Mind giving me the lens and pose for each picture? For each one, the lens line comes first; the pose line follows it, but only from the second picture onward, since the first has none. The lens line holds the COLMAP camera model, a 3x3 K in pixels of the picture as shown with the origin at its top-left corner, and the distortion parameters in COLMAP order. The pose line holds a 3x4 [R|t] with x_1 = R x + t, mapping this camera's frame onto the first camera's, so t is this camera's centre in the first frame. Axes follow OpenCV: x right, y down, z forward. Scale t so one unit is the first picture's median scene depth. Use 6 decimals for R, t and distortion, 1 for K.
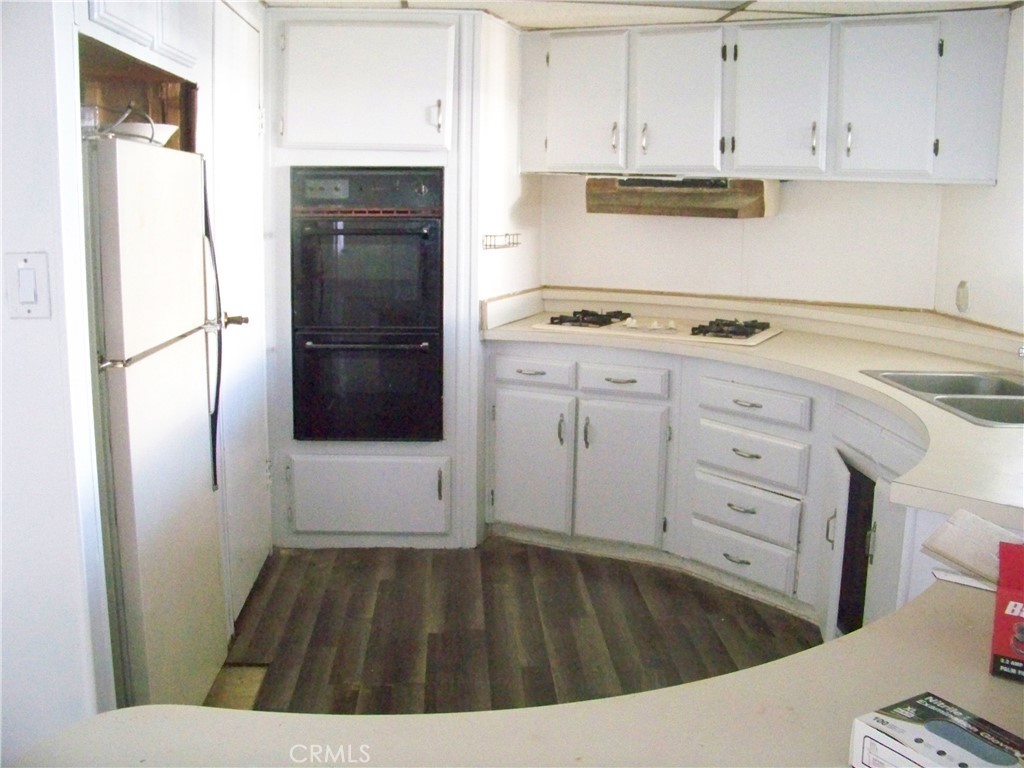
lens RADIAL K [[992.4, 0, 510.7], [0, 992.4, 390.1], [0, 0, 1]] dist [-0.191546, 0.000000]
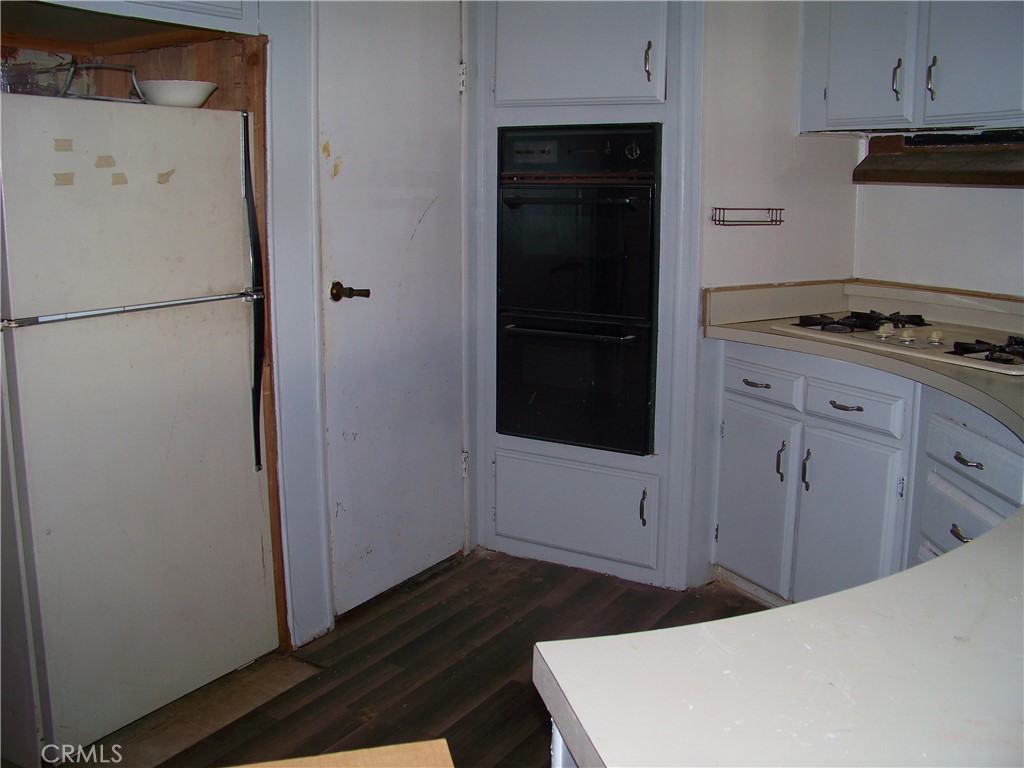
lens RADIAL K [[992.4, 0, 514.2], [0, 992.4, 375.1], [0, 0, 1]] dist [-0.191546, 0.000000]
pose [[0.819066, 0.093256, -0.566070, 0.300730], [-0.096816, 0.995017, 0.023834, -0.024516], [0.565471, 0.035283, 0.824013, 0.257657]]
